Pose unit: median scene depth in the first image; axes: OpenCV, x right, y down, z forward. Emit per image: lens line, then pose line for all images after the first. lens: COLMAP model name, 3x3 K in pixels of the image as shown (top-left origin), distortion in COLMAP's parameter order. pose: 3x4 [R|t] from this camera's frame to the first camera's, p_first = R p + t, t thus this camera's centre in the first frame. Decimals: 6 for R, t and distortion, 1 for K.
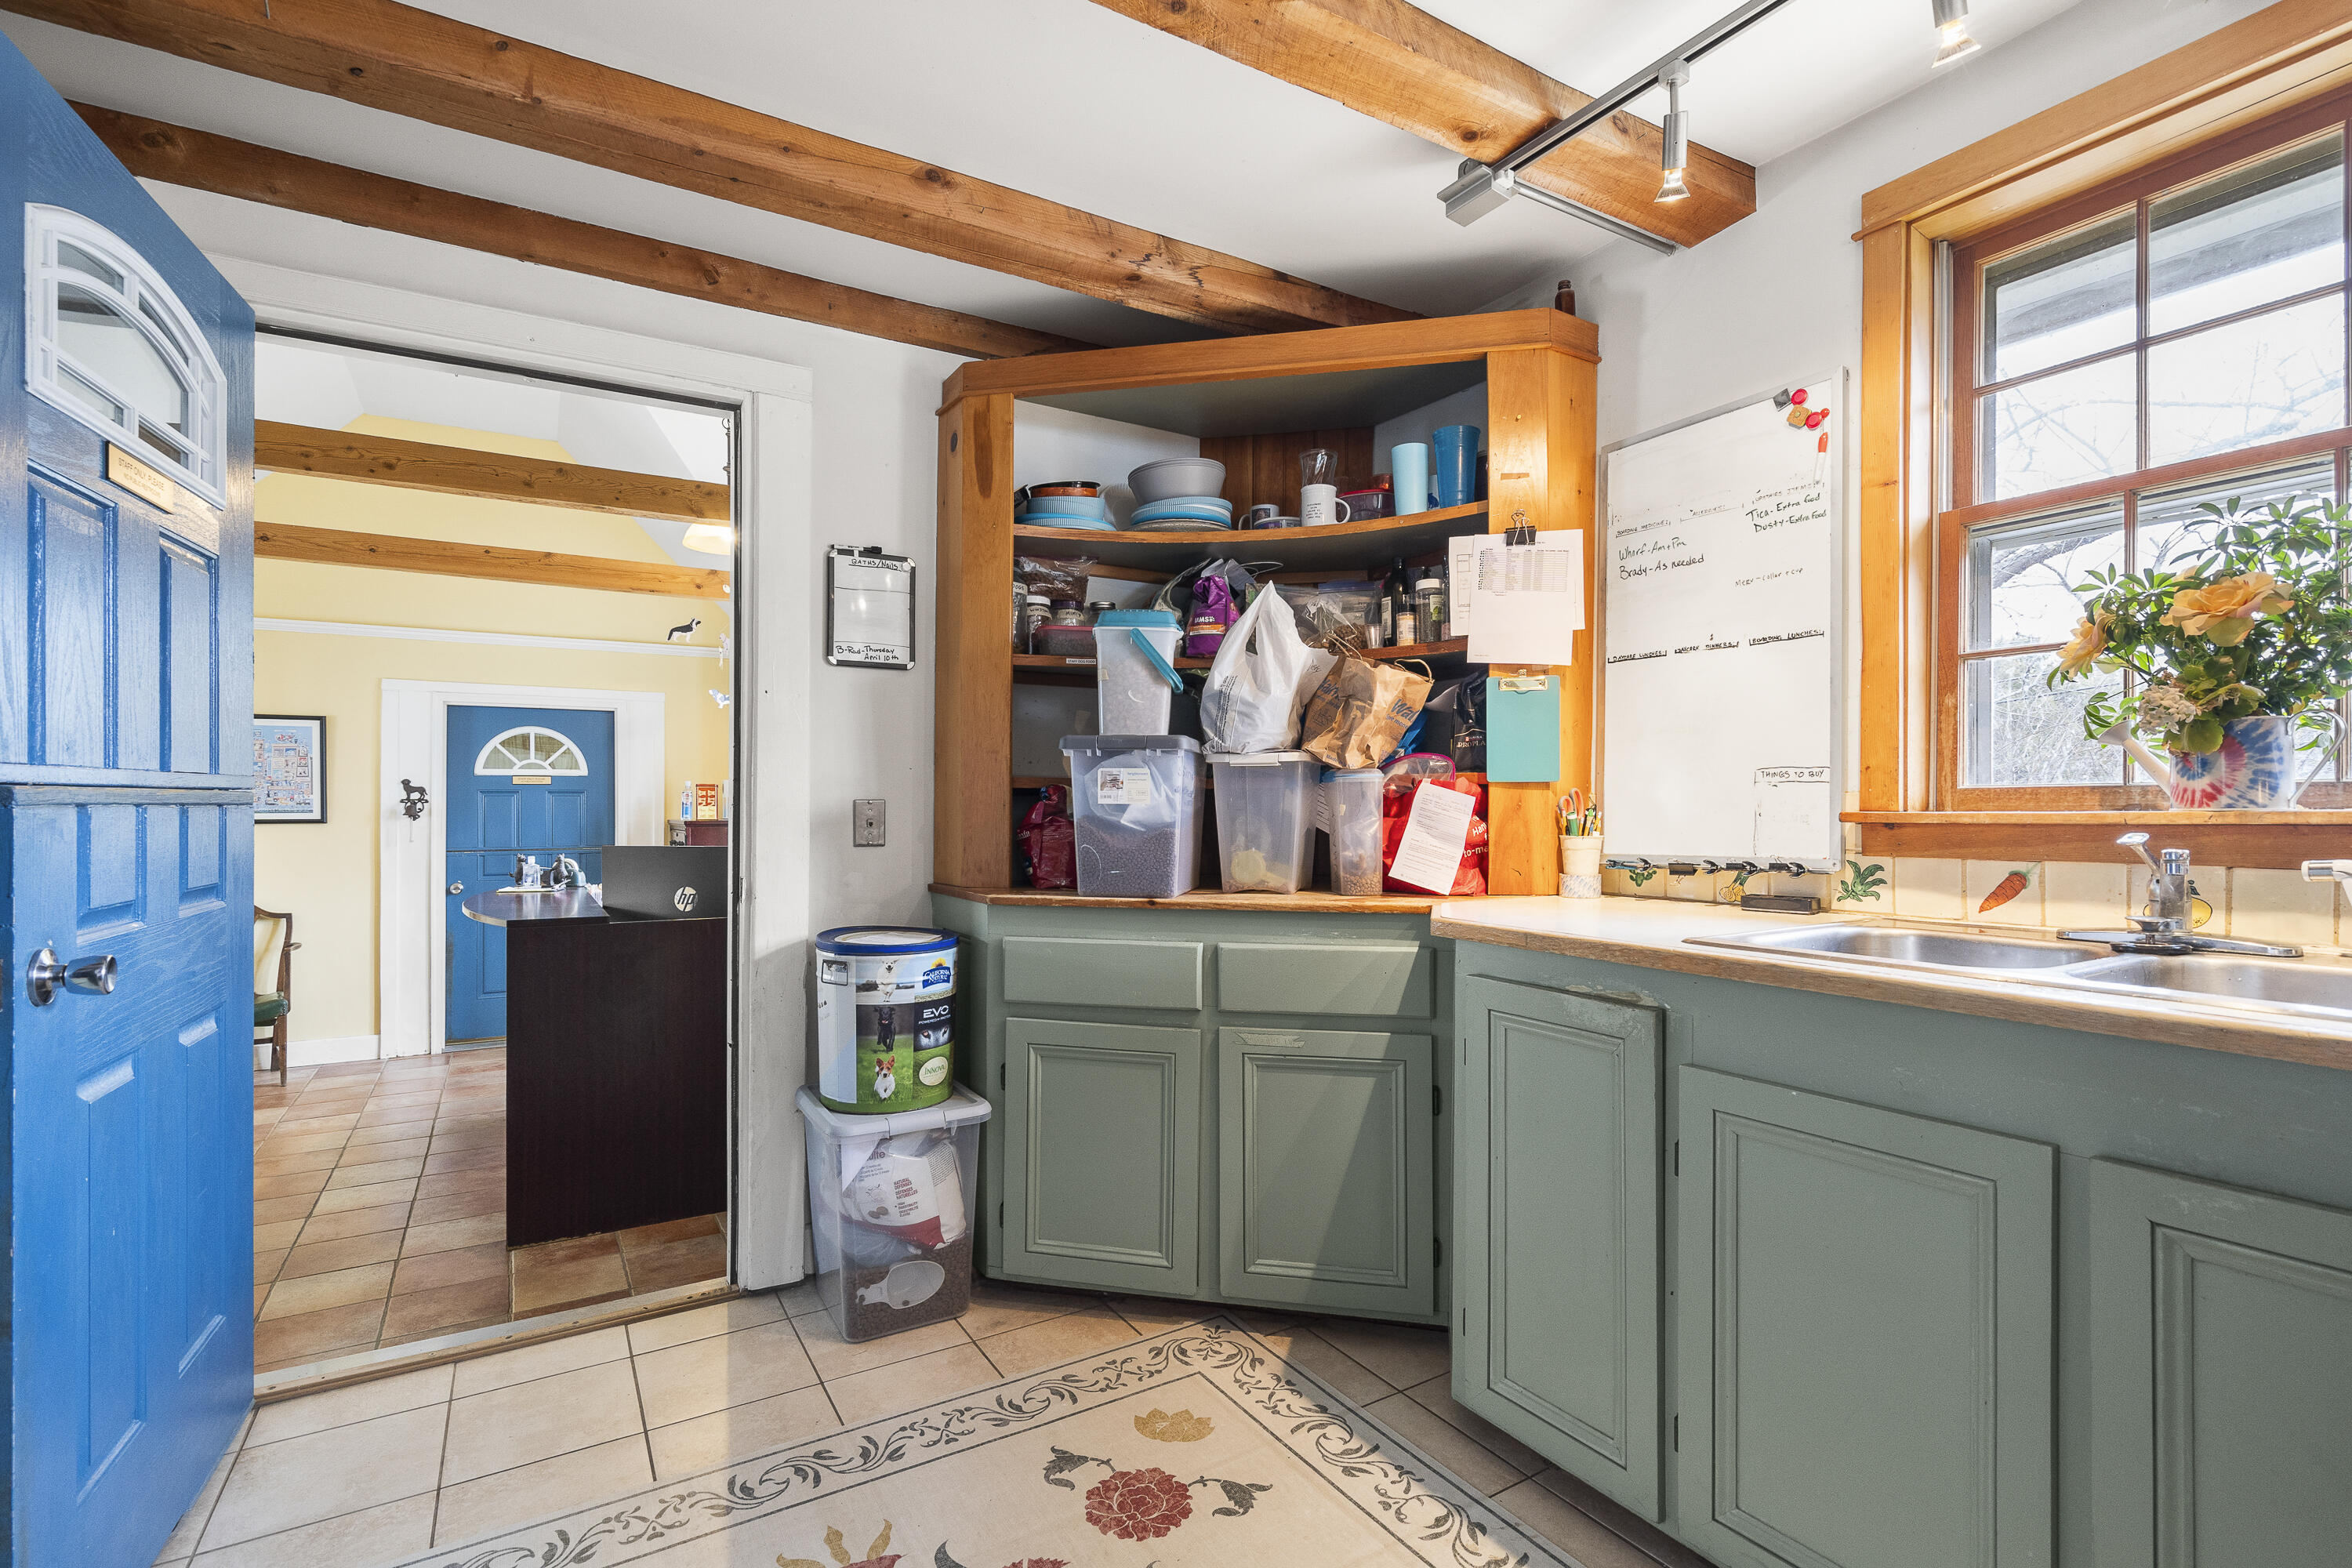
lens RADIAL K [[1082.3, 0, 1132.3], [0, 1082.3, 813.8], [0, 0, 1]] dist [-0.004138, -0.001285]
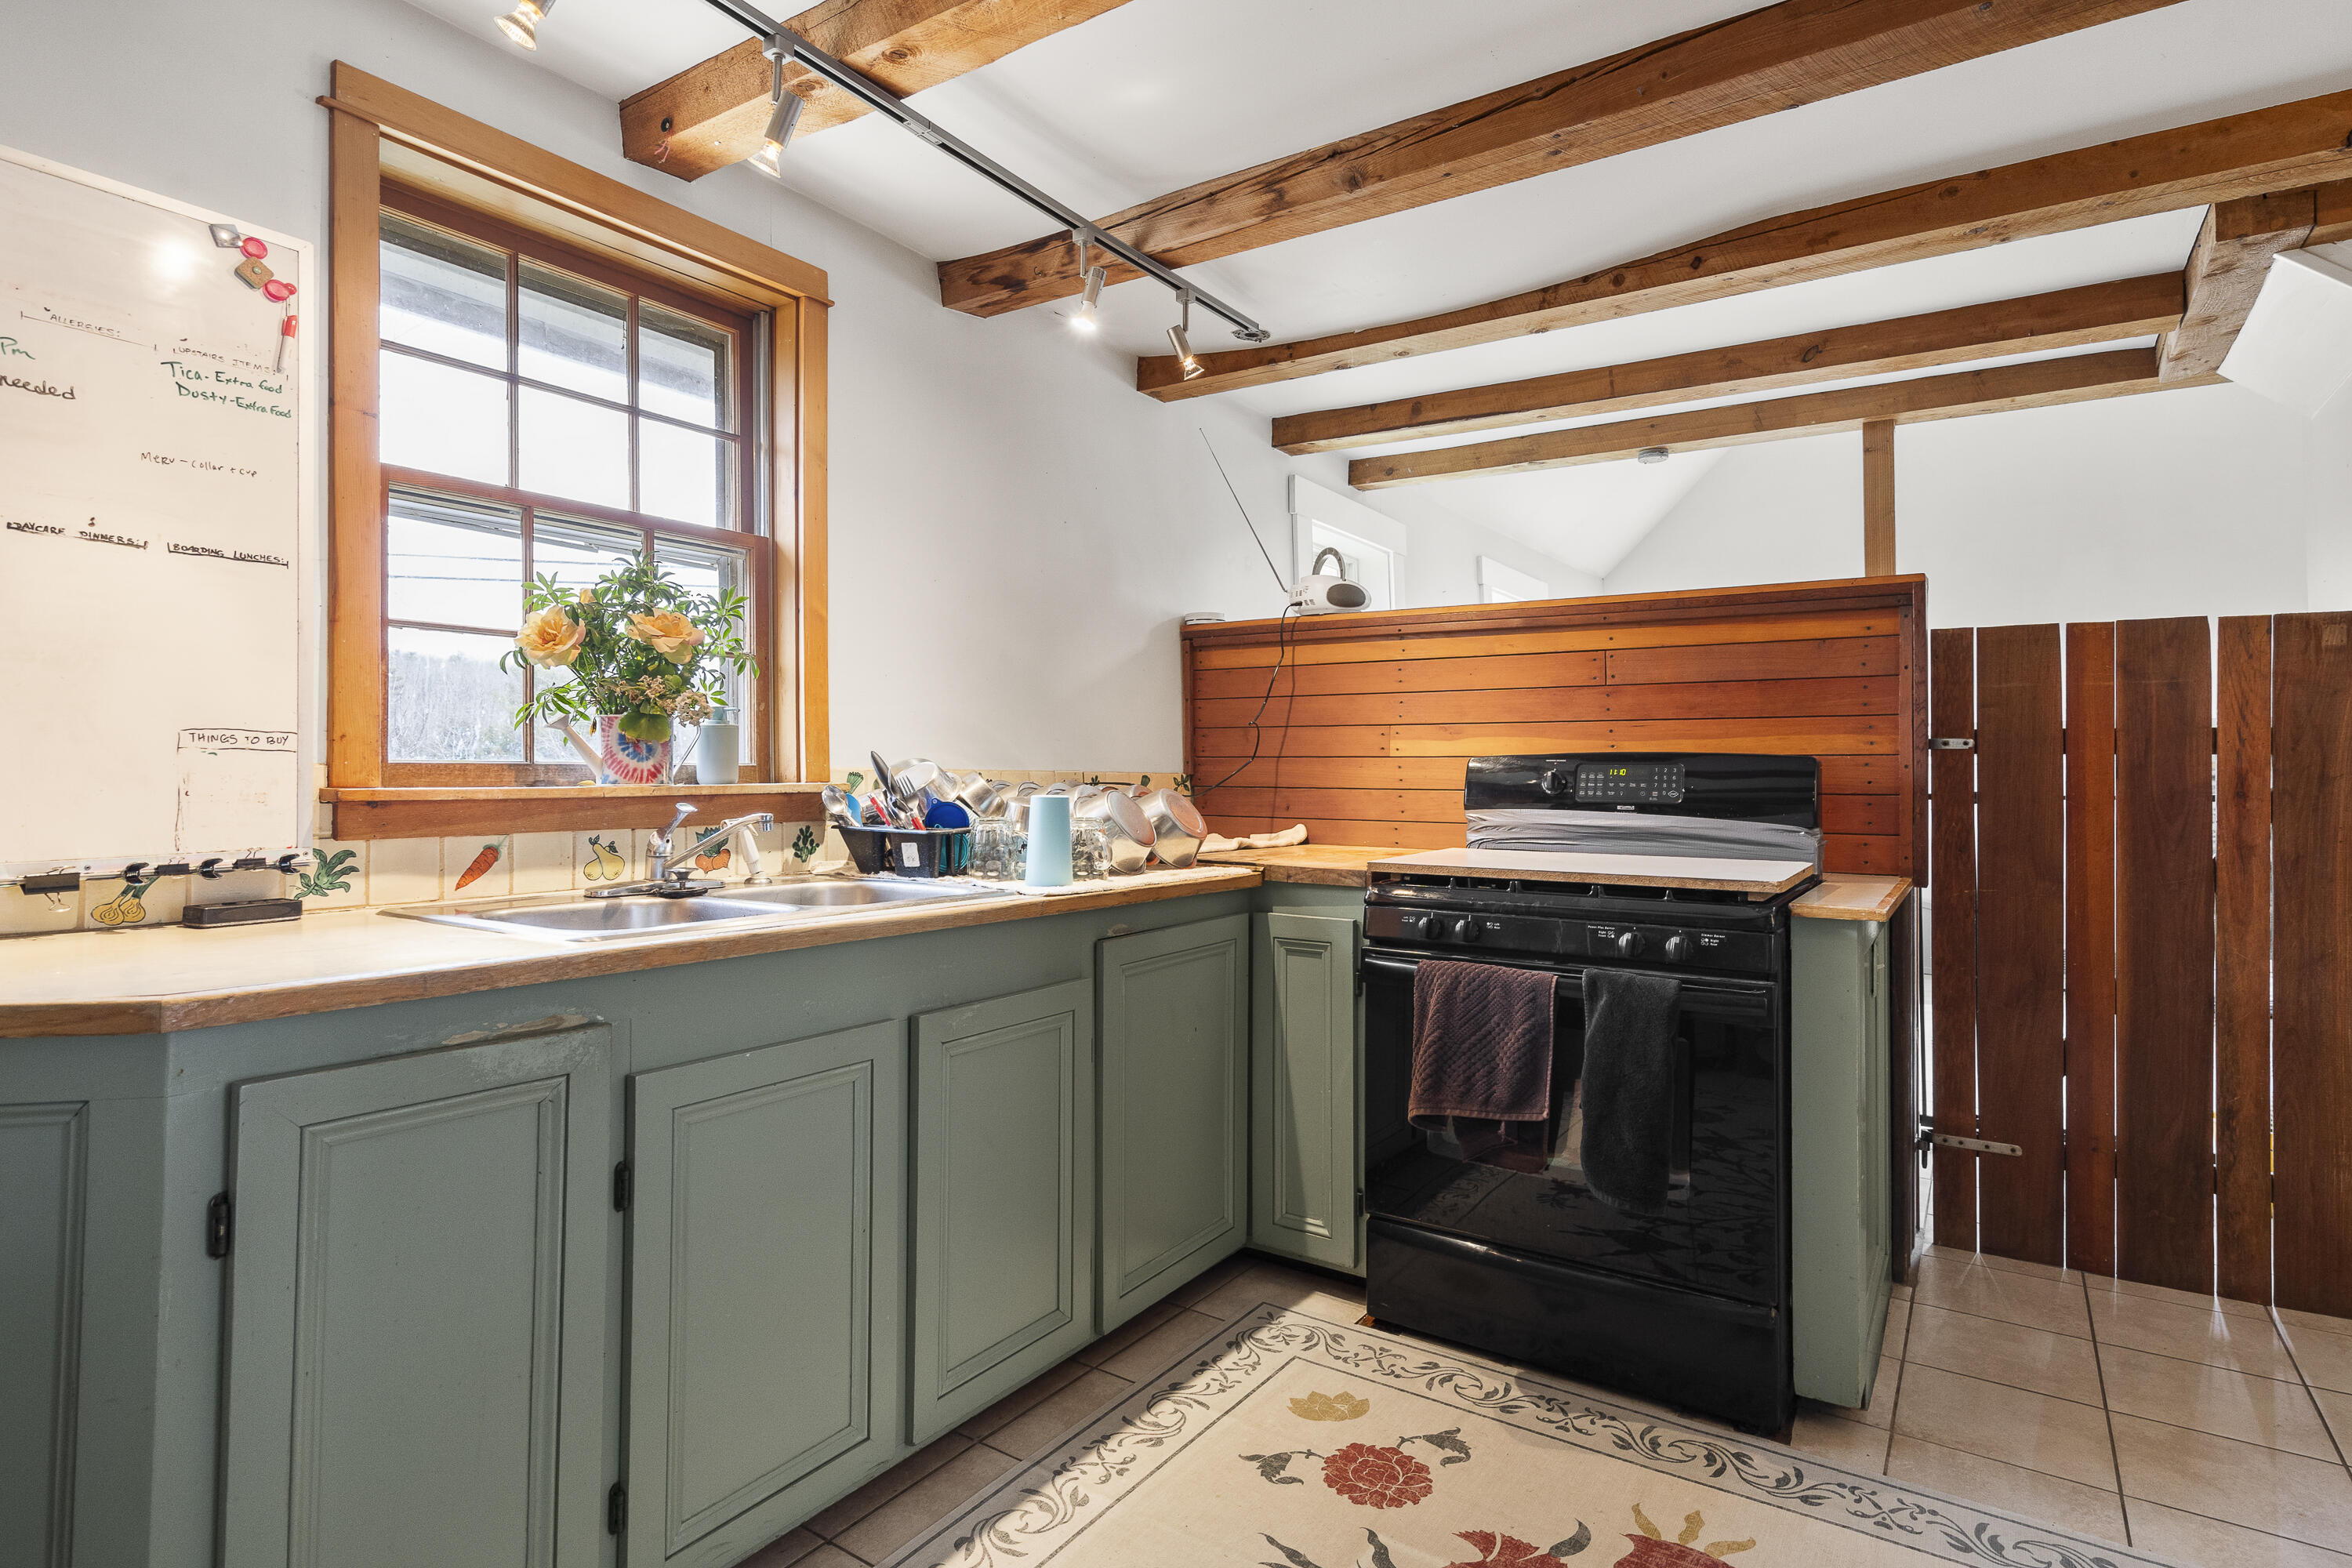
lens RADIAL K [[1209.0, 0, 1188.8], [0, 1209.0, 758.7], [0, 0, 1]] dist [0.004414, 0.001082]
pose [[-0.460477, 0.017893, 0.887491, -0.501792], [0.004569, 0.999831, -0.017788, -0.005798], [-0.887660, -0.004136, -0.460481, 0.906437]]
